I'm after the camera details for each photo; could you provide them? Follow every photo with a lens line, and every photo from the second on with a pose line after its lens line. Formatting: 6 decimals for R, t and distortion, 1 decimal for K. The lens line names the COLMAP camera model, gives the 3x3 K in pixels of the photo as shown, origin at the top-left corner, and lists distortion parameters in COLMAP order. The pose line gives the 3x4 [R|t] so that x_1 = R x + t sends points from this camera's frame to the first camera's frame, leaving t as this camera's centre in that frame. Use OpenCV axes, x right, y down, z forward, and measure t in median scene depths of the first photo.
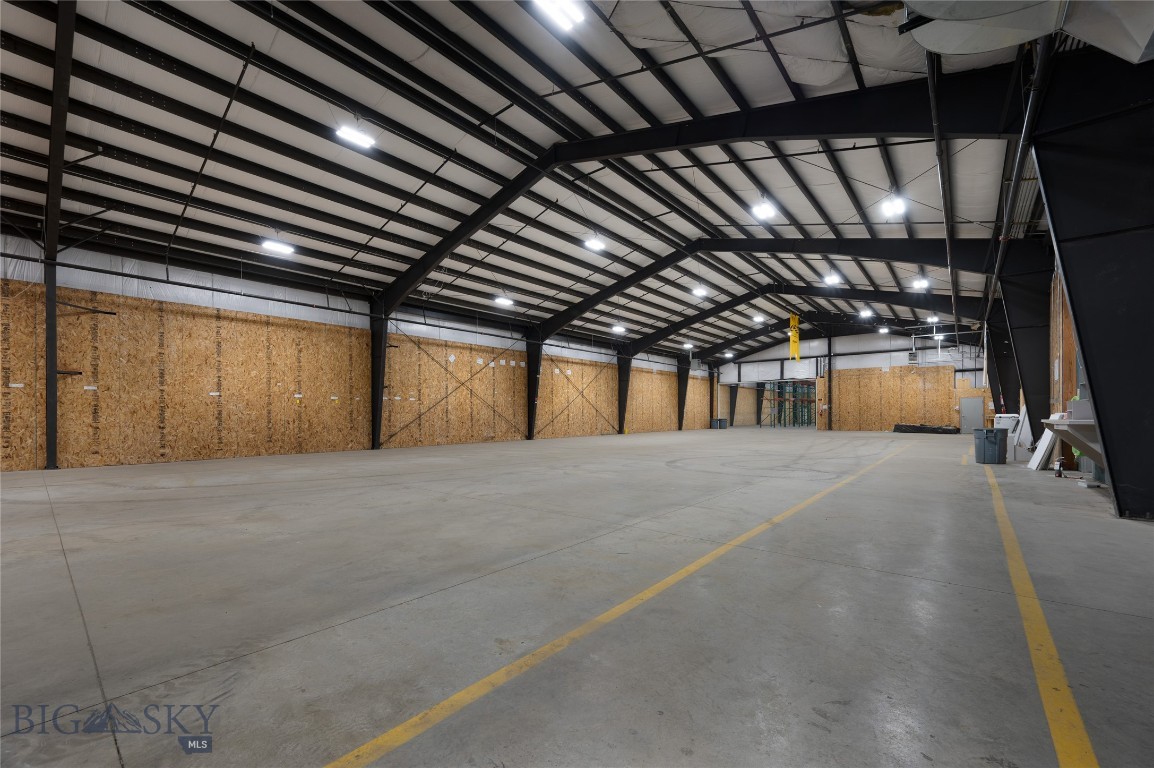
lens RADIAL K [[466.2, 0, 563.3], [0, 466.2, 416.4], [0, 0, 1]] dist [0.002379, -0.000619]
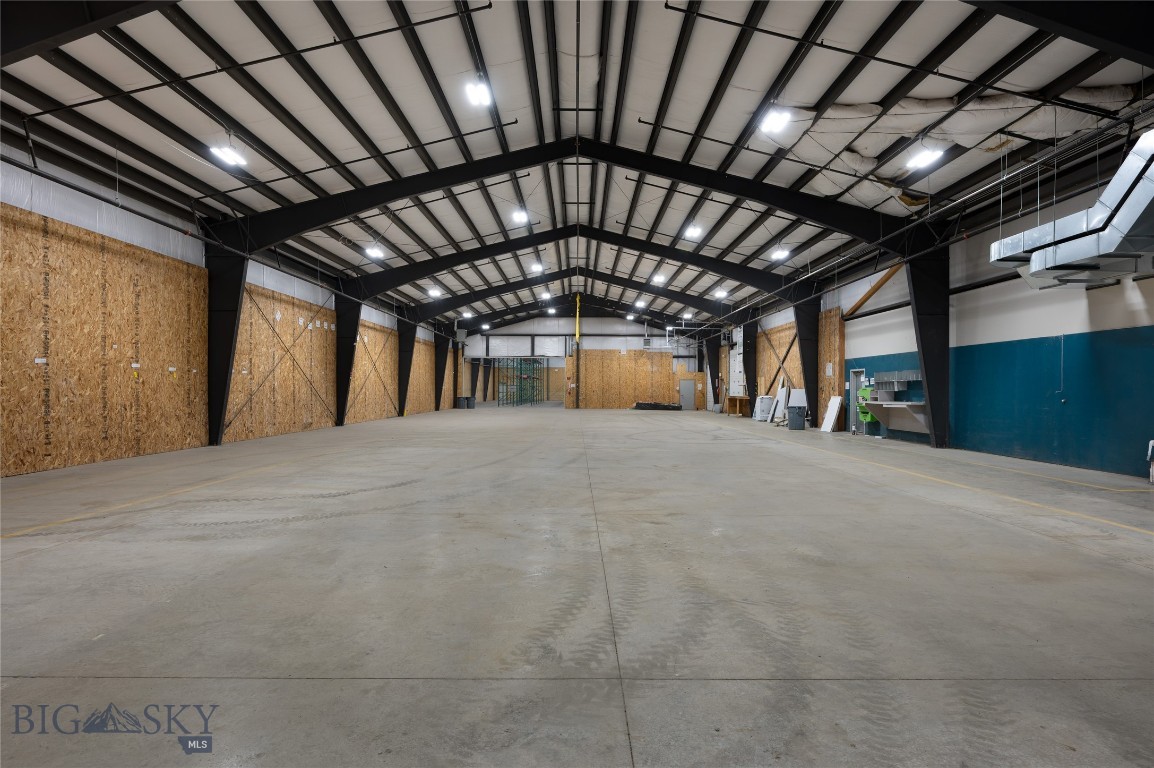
lens RADIAL K [[618.1, 0, 577.7], [0, 618.1, 386.3], [0, 0, 1]] dist [0.001569, 0.000026]
pose [[0.754546, 0.010606, 0.656161, -0.501544], [-0.004633, 0.999931, -0.010834, -0.007167], [-0.656231, 0.005135, 0.754543, -0.022997]]
